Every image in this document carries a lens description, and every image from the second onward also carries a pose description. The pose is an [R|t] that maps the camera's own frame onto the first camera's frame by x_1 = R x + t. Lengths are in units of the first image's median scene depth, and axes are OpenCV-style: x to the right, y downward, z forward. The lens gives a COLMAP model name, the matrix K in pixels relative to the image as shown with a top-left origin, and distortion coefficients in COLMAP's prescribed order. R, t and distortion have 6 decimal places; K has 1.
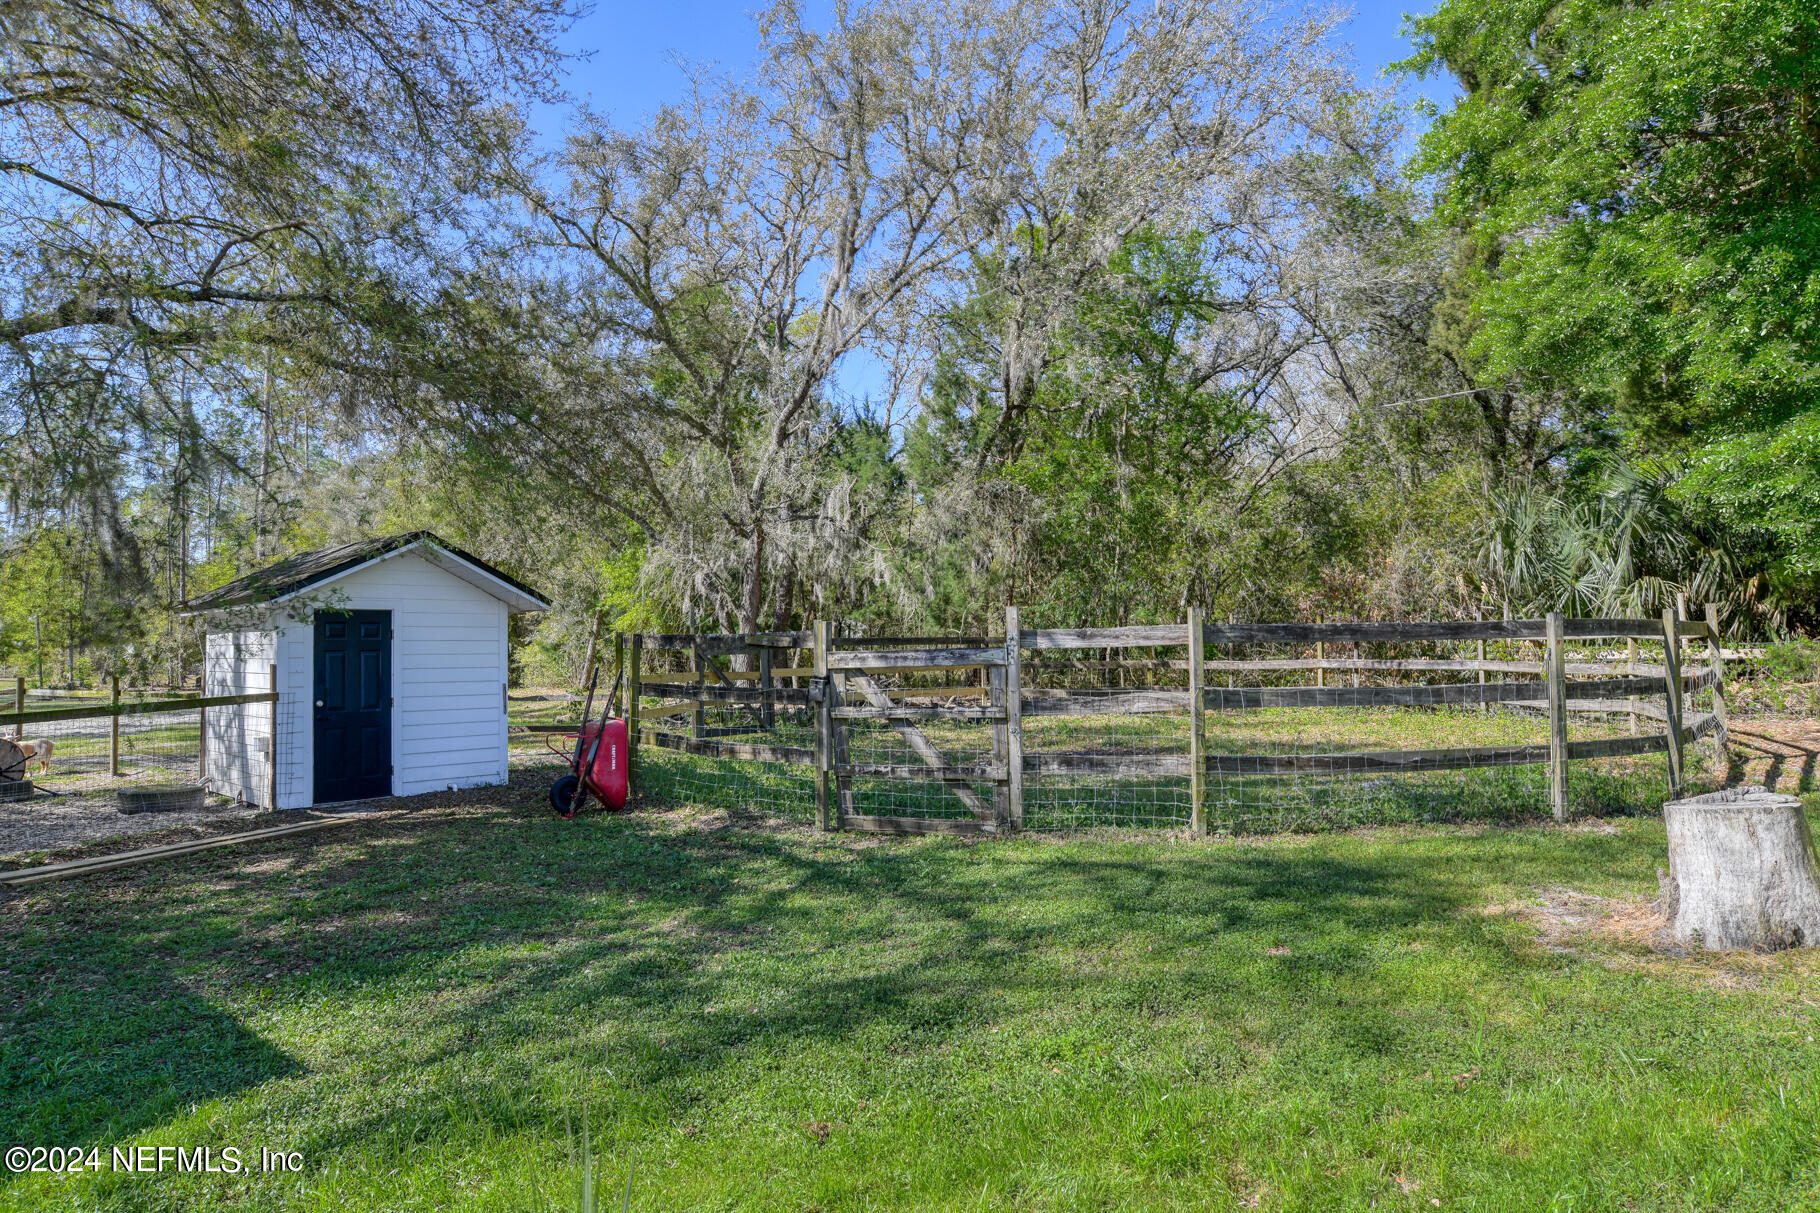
lens RADIAL K [[1283.1, 0, 919.3], [0, 1283.1, 626.3], [0, 0, 1]] dist [0.040356, -0.001900]
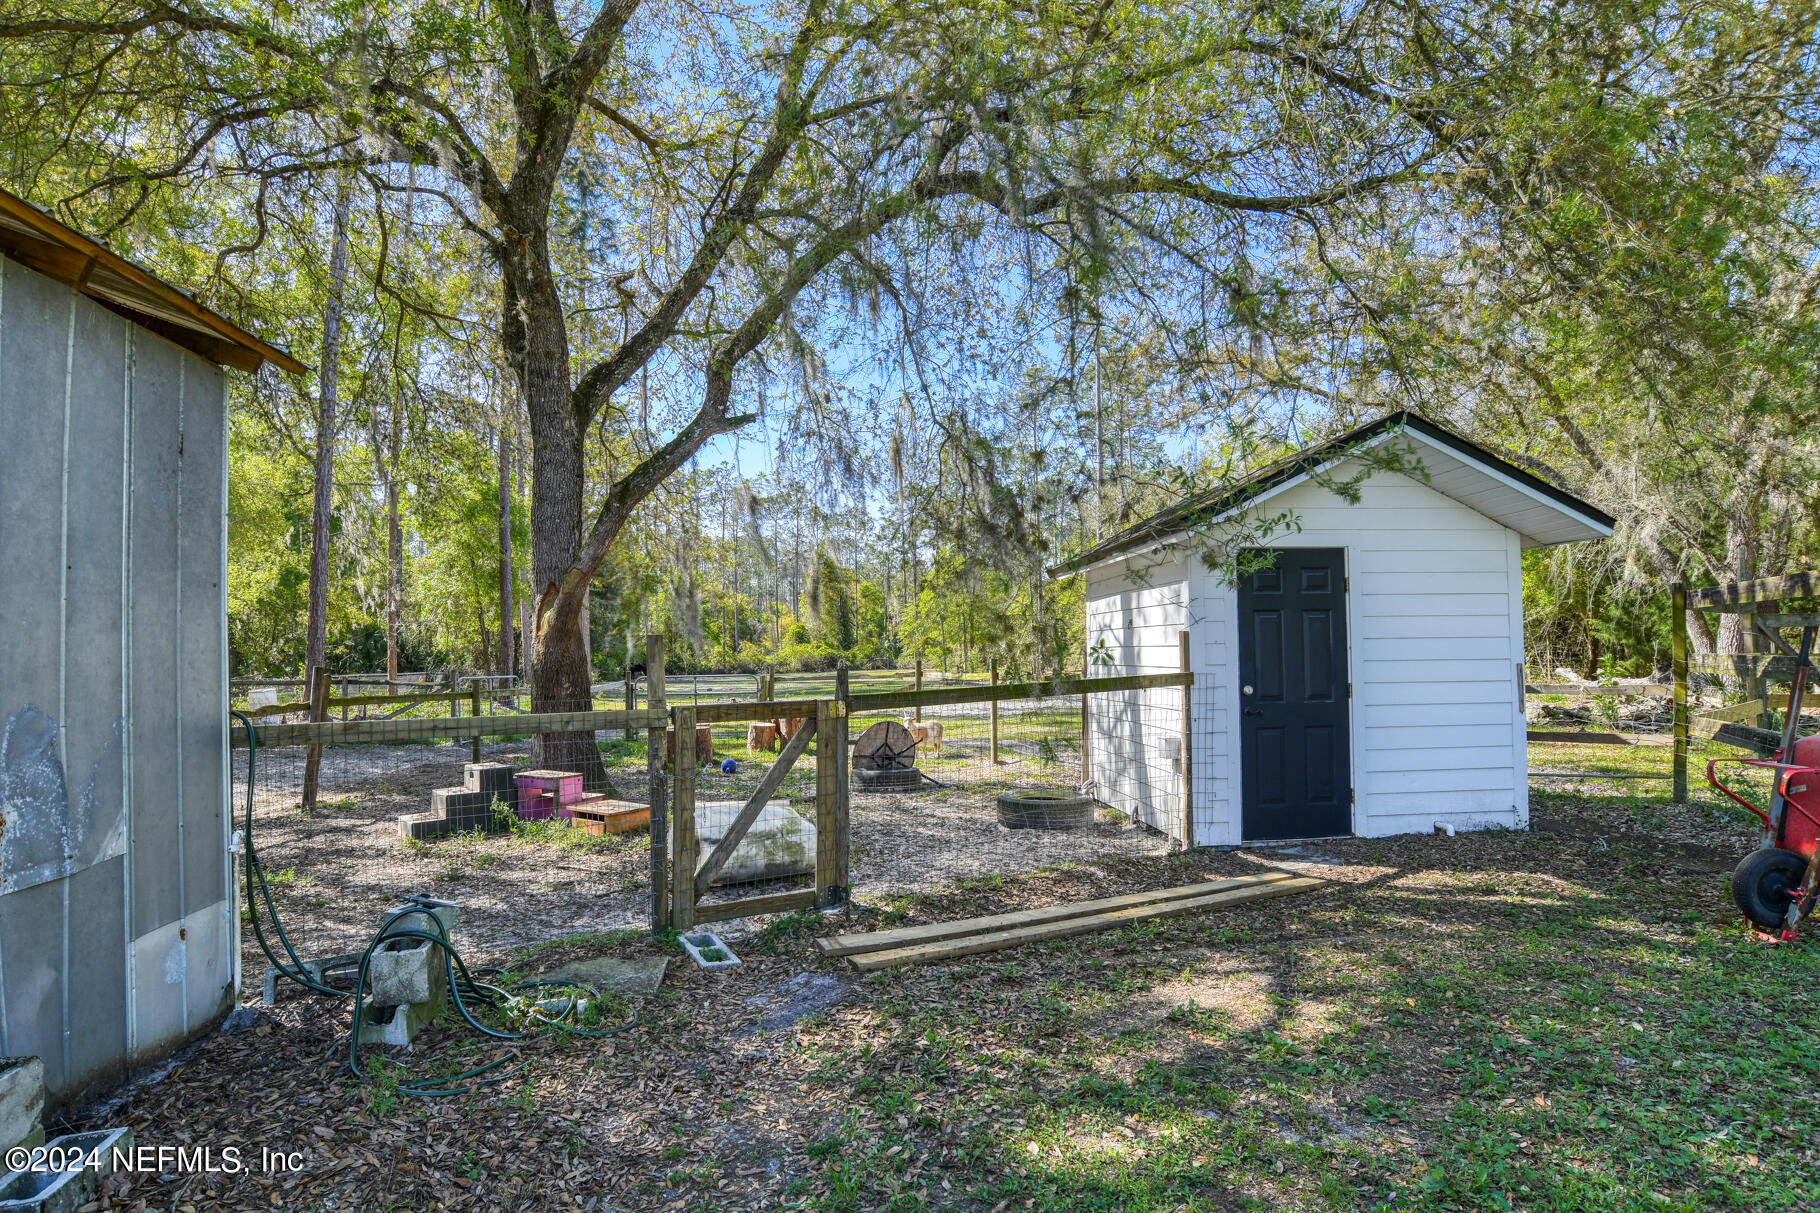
lens RADIAL K [[1283.1, 0, 919.3], [0, 1283.1, 626.3], [0, 0, 1]] dist [0.040356, -0.001900]
pose [[0.818567, -0.011978, -0.574287, -0.210531], [0.015394, 0.999881, 0.001087, 0.022400], [0.574205, -0.009730, 0.818654, 0.344571]]
